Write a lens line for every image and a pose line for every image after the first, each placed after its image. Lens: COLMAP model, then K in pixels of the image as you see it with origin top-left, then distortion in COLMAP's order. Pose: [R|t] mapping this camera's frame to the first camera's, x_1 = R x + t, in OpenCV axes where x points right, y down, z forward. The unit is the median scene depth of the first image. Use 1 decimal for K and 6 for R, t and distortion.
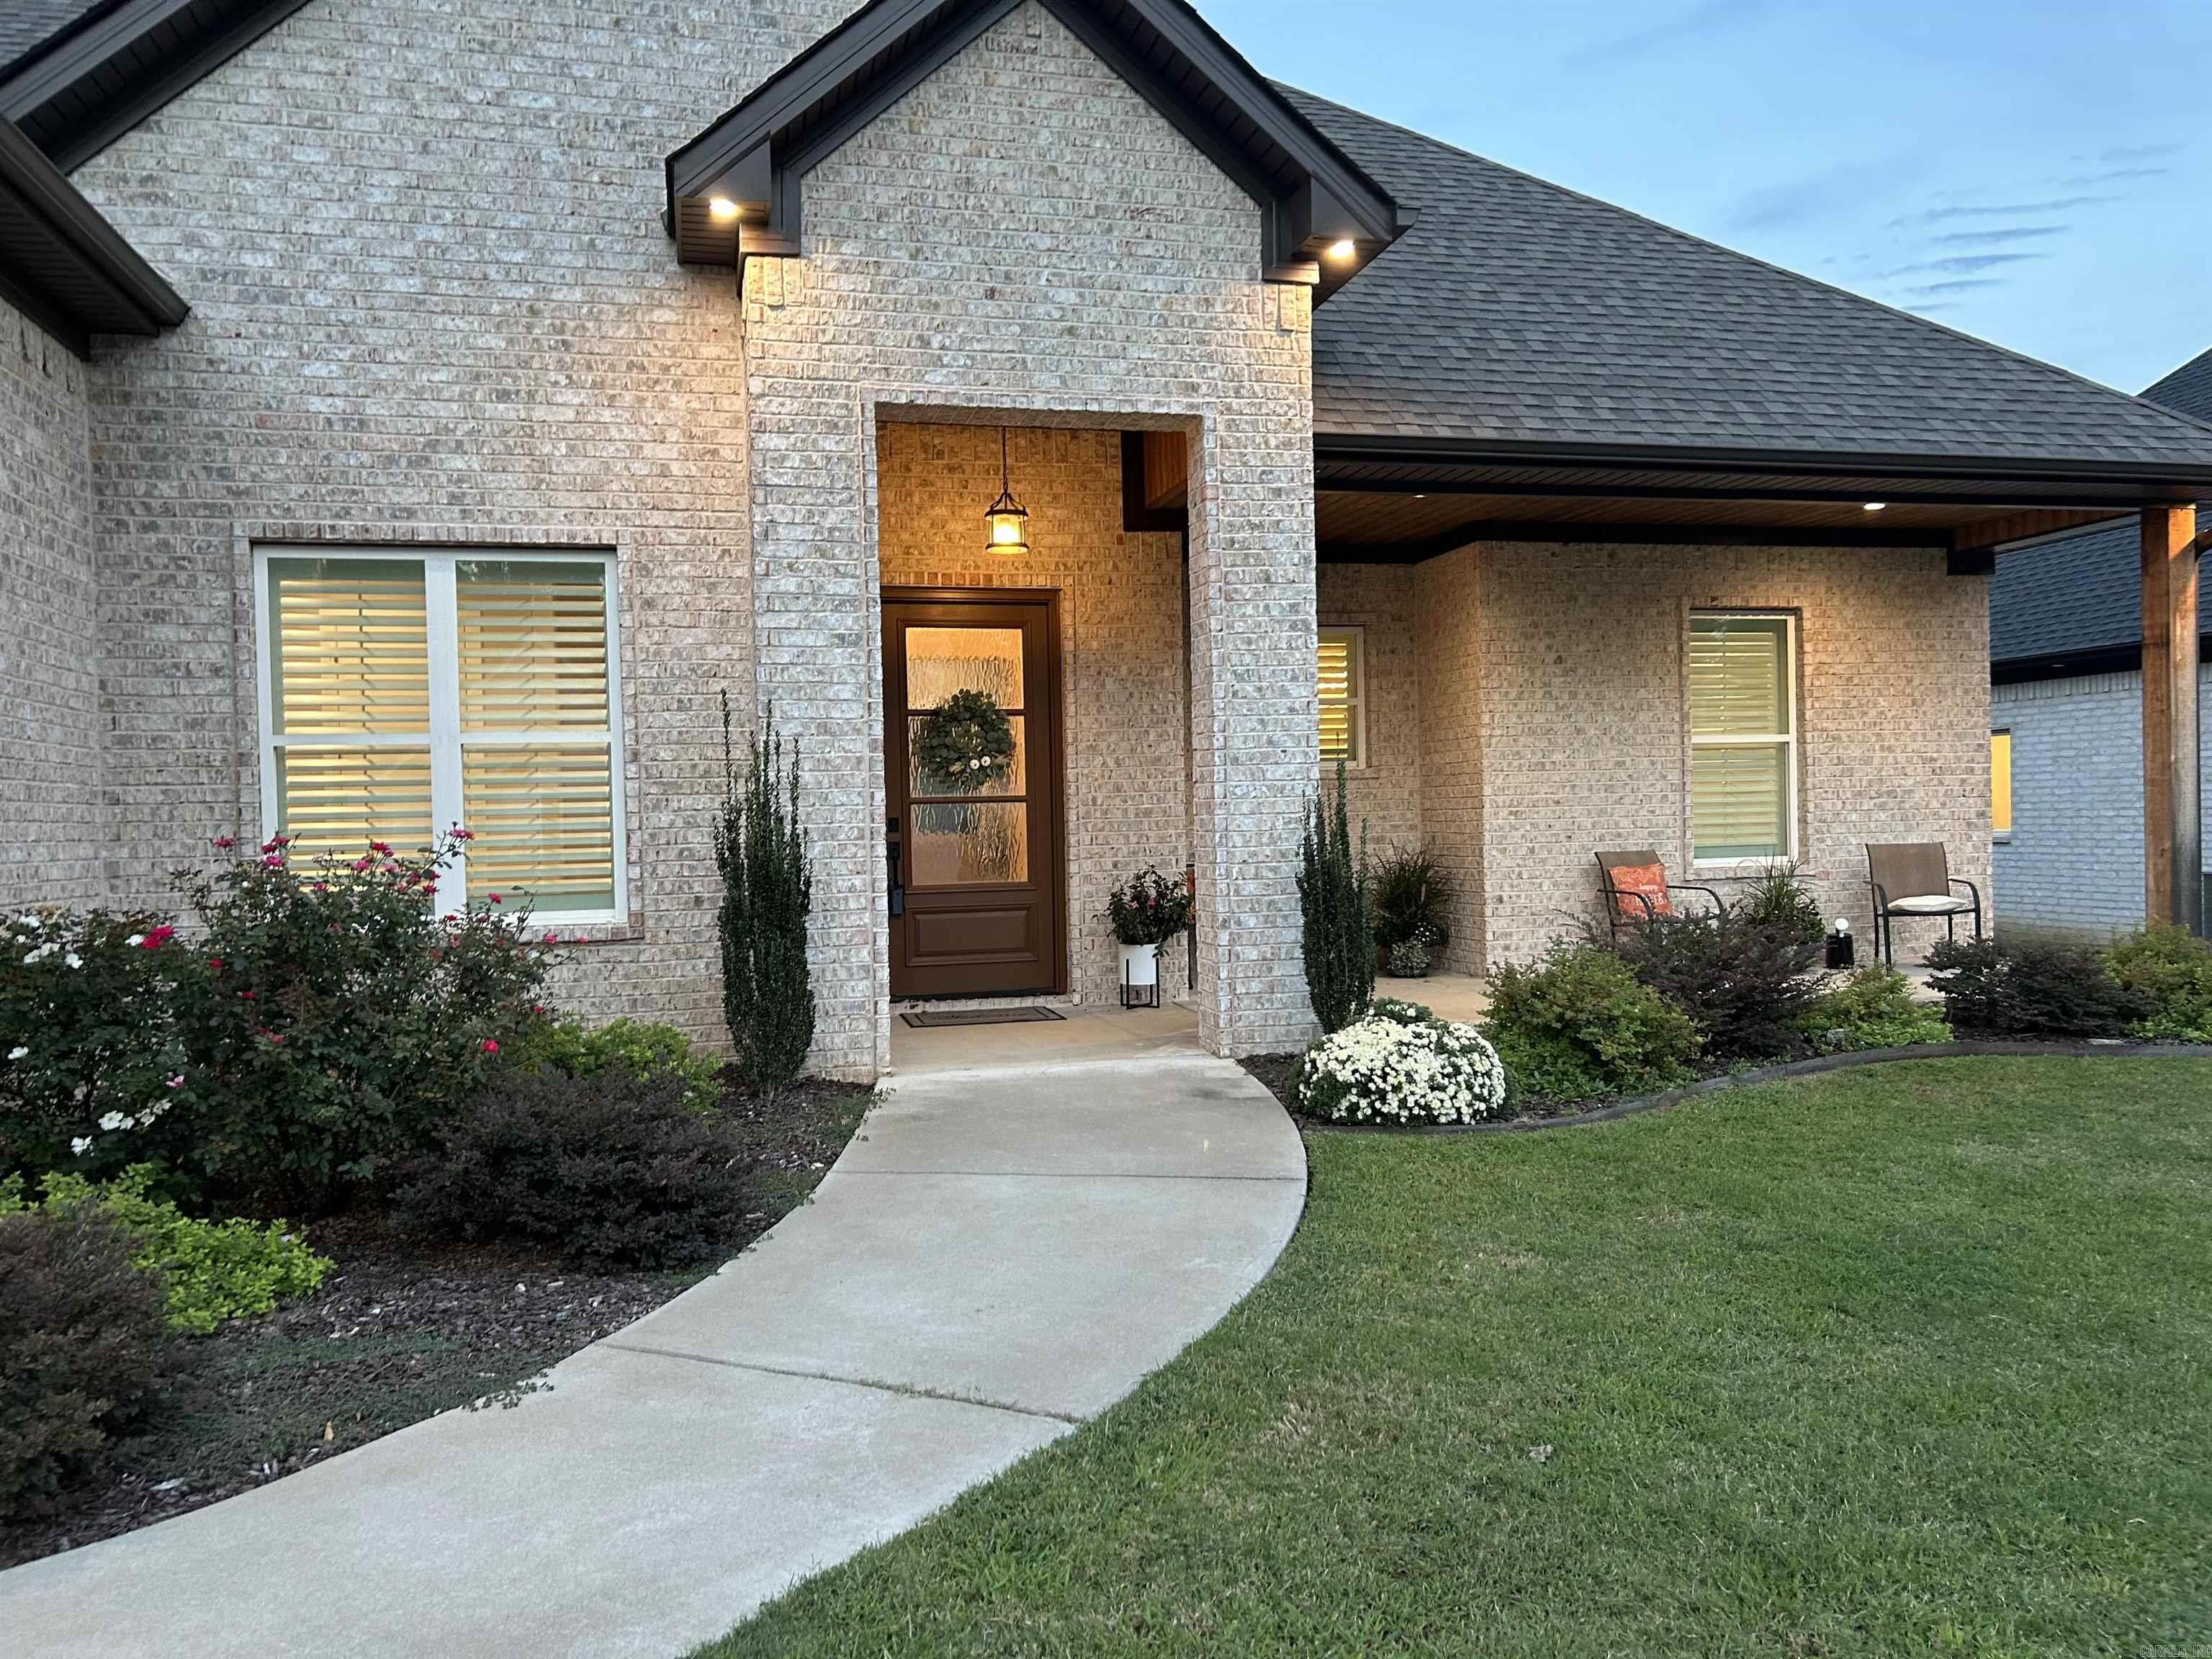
lens RADIAL K [[1665.2, 0, 1109.2], [0, 1665.2, 831.2], [0, 0, 1]] dist [0.055695, -0.062015]
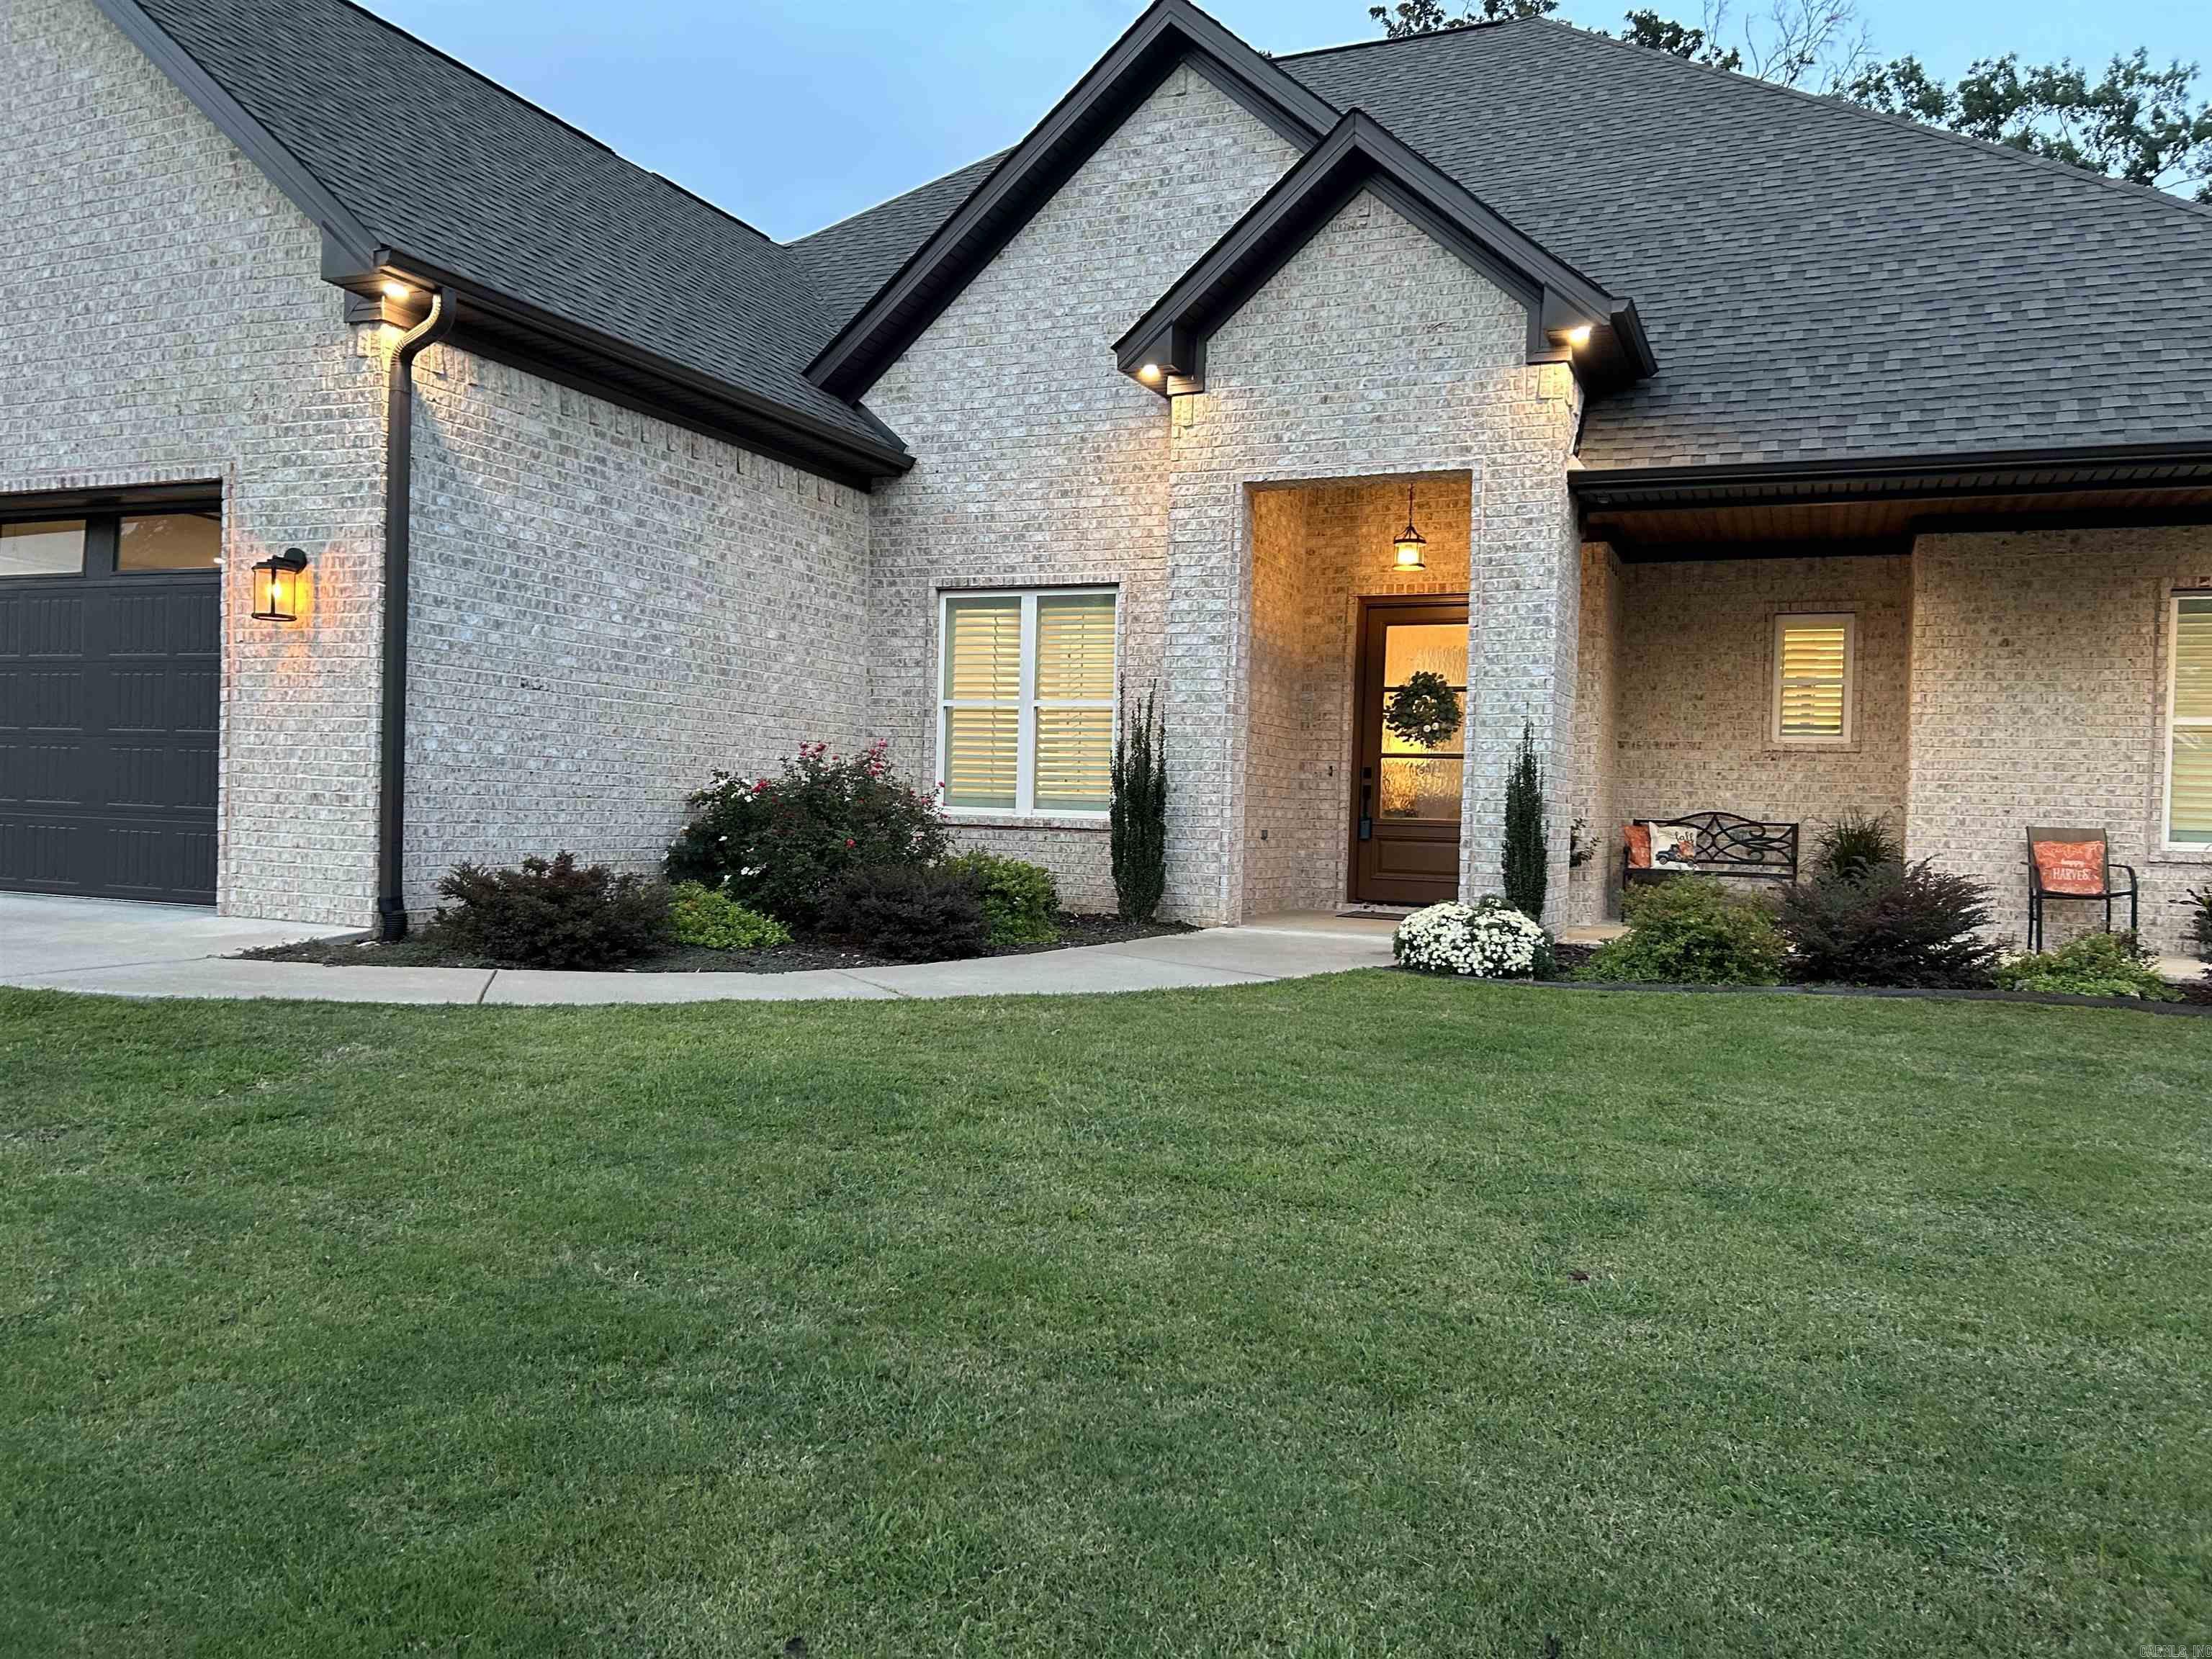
lens RADIAL K [[1665.2, 0, 1088.3], [0, 1665.2, 826.8], [0, 0, 1]] dist [0.055695, -0.062015]
pose [[0.791885, 0.054144, -0.608266, 0.649670], [-0.051643, 0.998431, 0.021641, 0.028022], [0.608483, 0.014276, 0.793439, -0.265065]]
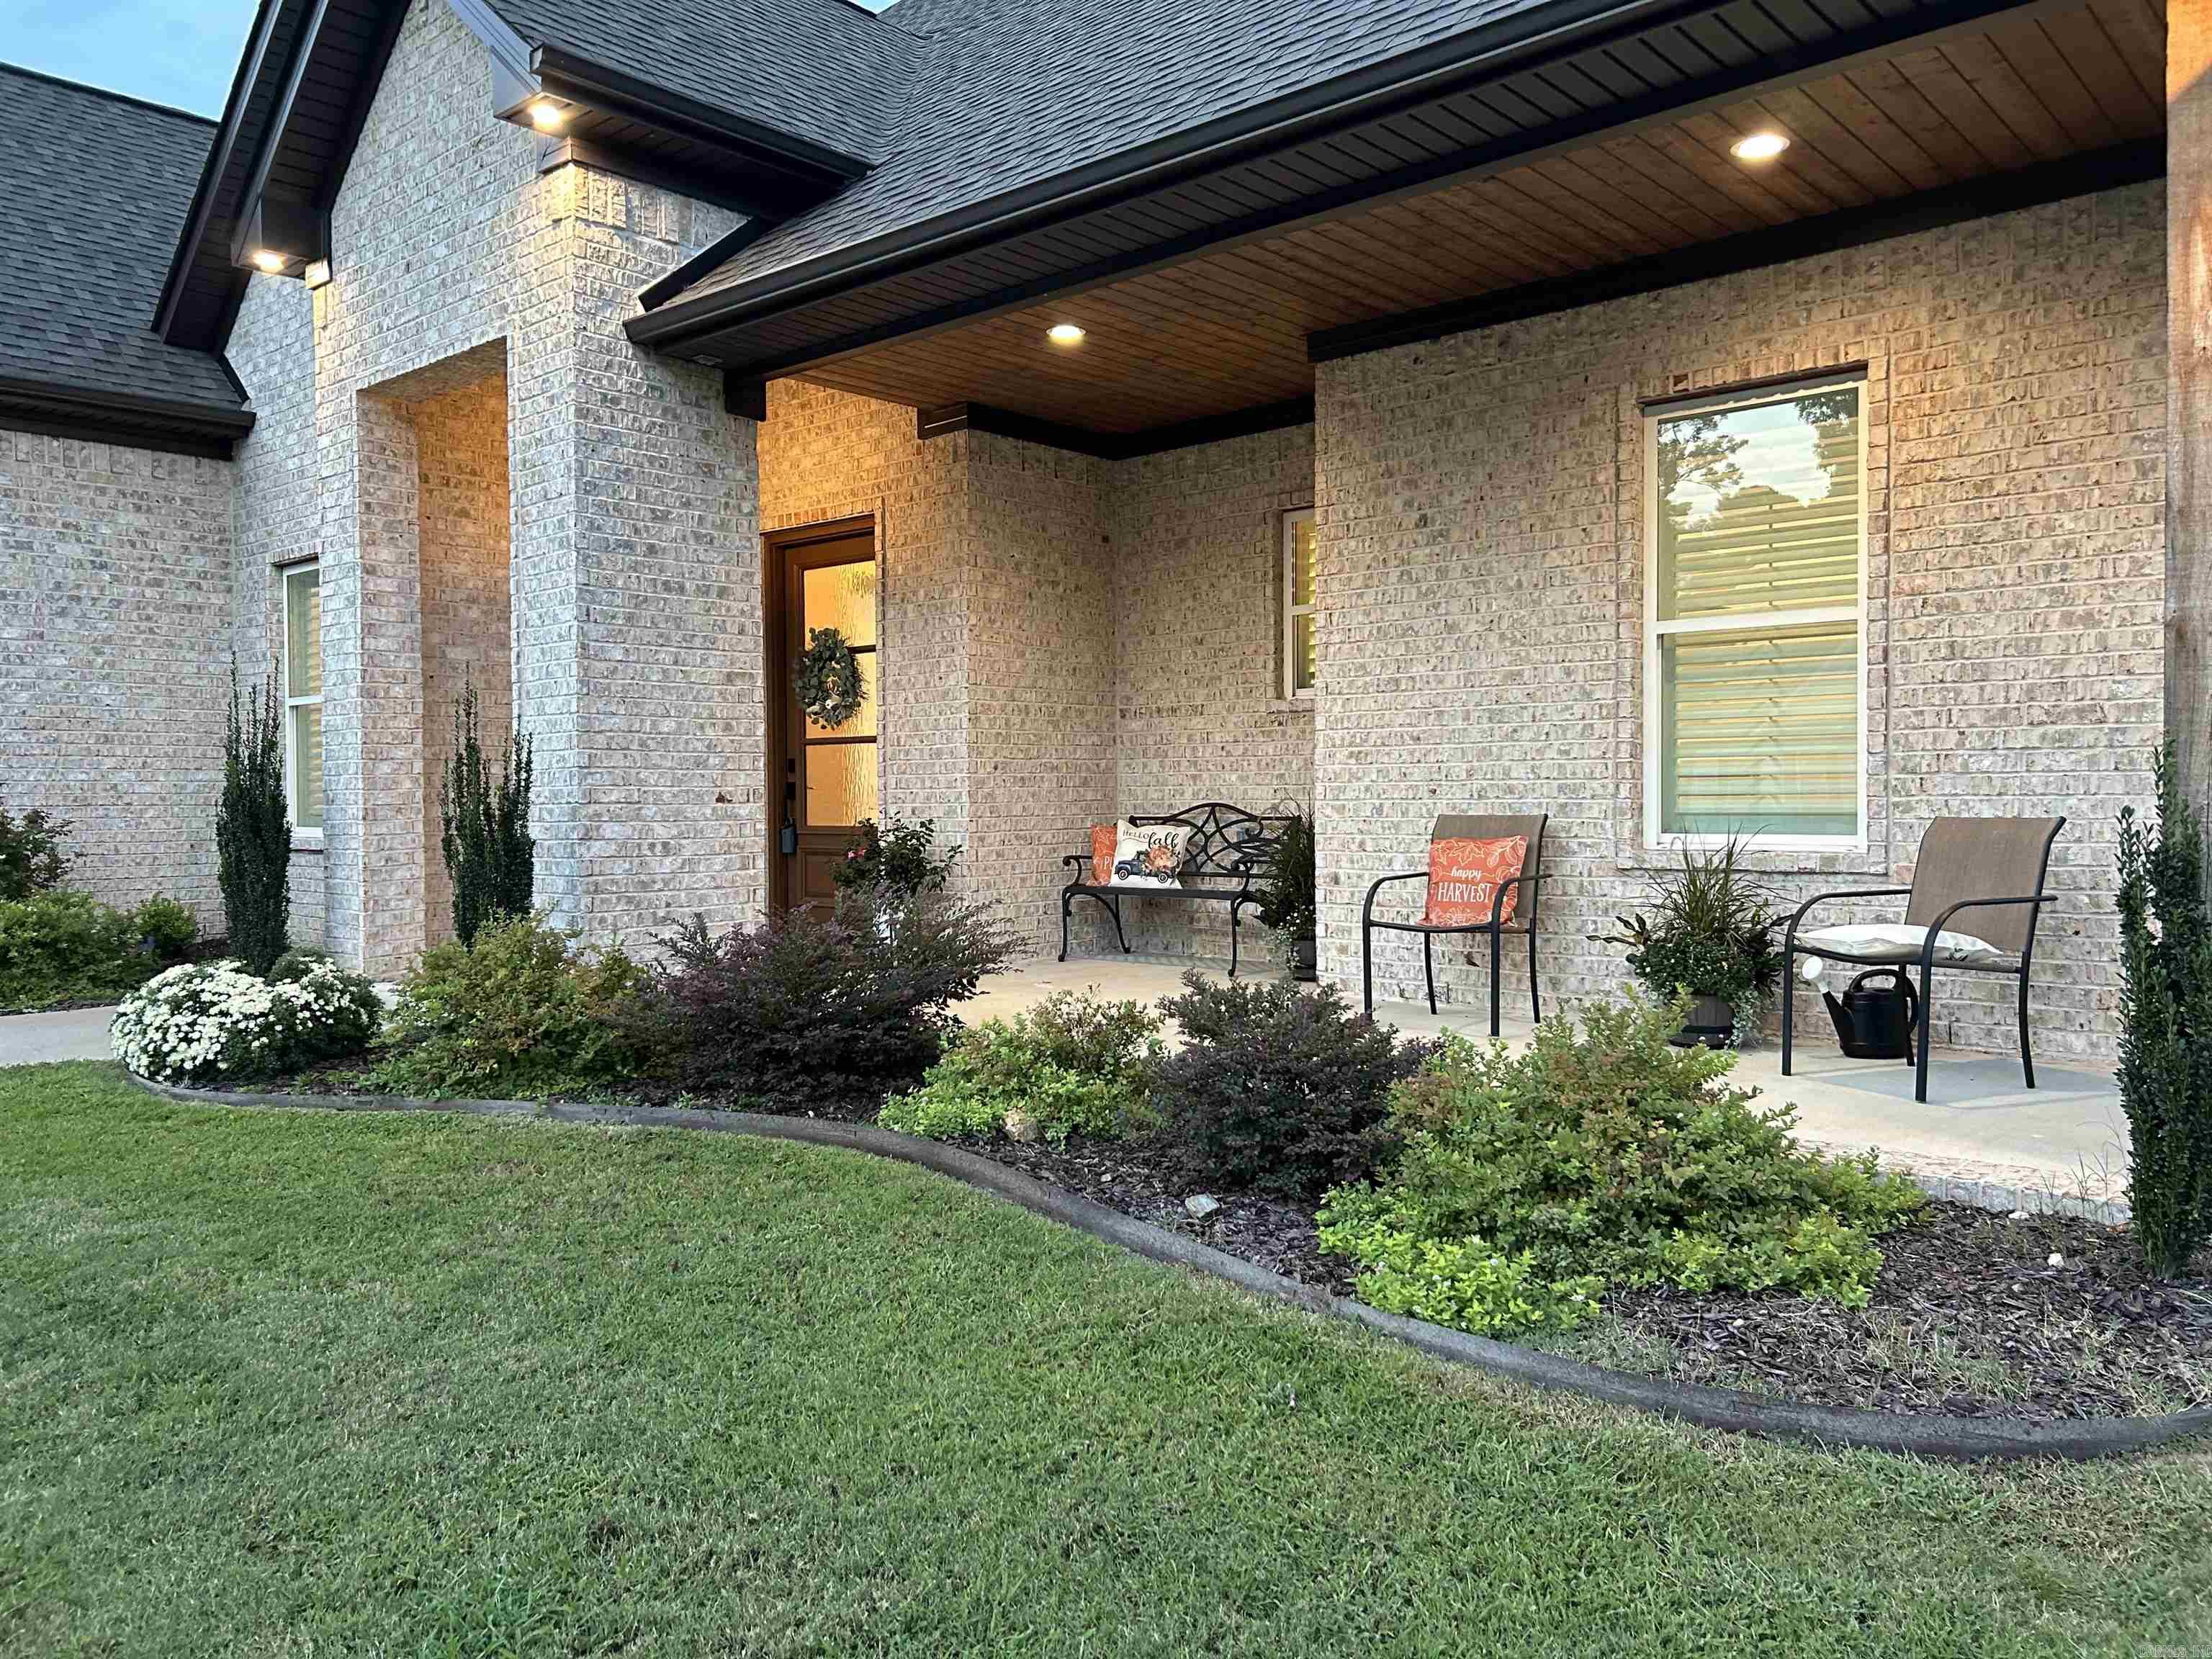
lens RADIAL K [[1665.2, 0, 1097.2], [0, 1665.2, 825.0], [0, 0, 1]] dist [0.055695, -0.062015]
pose [[0.553992, 0.033158, -0.831861, 1.050443], [-0.013689, 0.999434, 0.030721, -0.002259], [0.832409, -0.005632, 0.554133, 0.743314]]
